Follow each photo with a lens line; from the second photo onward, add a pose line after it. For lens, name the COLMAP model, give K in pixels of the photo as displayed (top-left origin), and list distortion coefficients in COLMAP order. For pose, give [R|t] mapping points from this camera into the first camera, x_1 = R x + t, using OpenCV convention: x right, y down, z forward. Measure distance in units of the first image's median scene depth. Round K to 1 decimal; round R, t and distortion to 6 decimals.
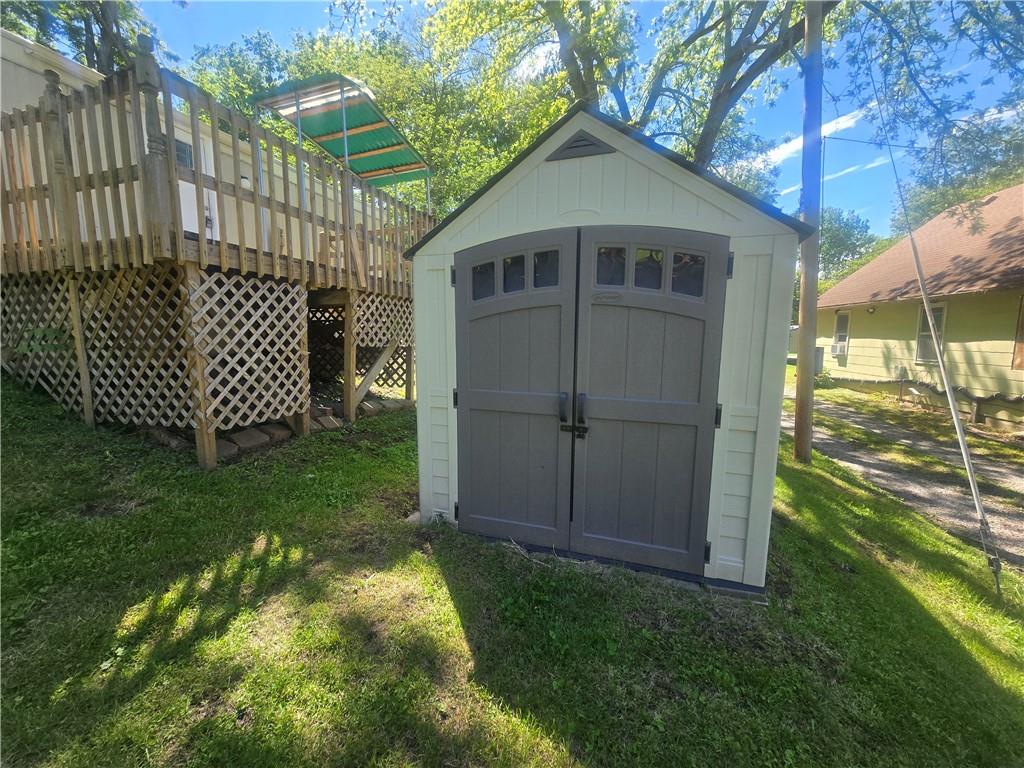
lens RADIAL K [[419.3, 0, 512.3], [0, 419.3, 385.2], [0, 0, 1]] dist [0.000272, -0.000725]
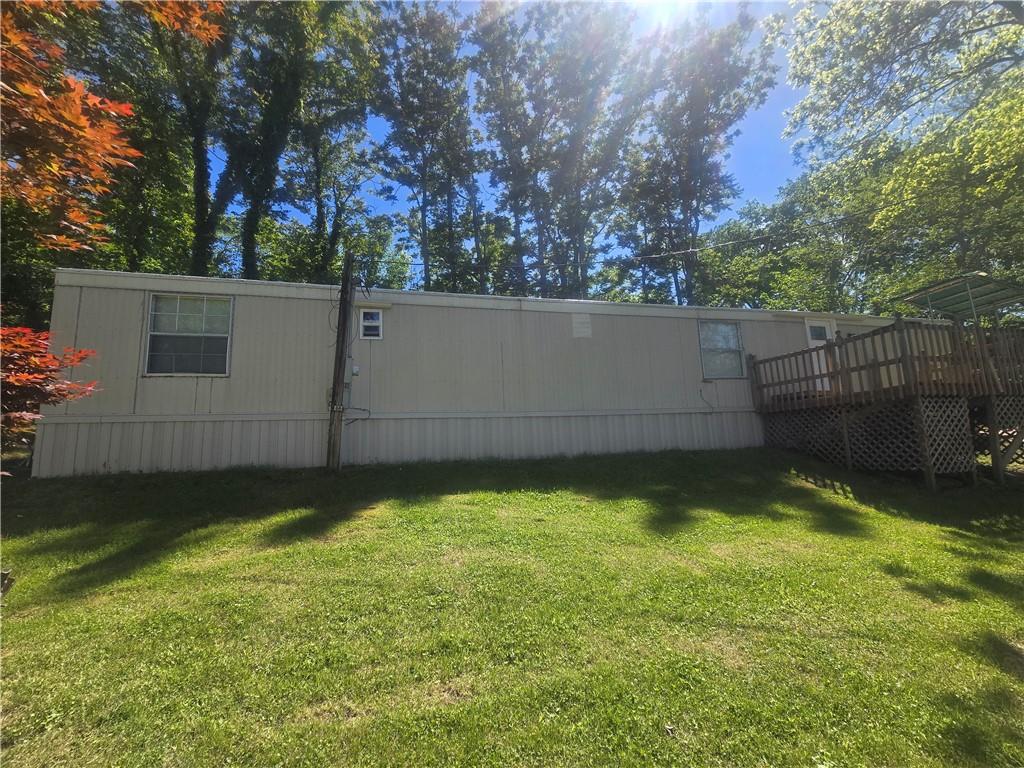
lens RADIAL K [[419.3, 0, 512.9], [0, 419.3, 388.5], [0, 0, 1]] dist [0.000272, -0.000725]
pose [[0.532922, -0.144667, -0.833706, -0.037444], [-0.060208, 0.976296, -0.207896, 0.226842], [0.844020, 0.160988, 0.511579, -1.653503]]
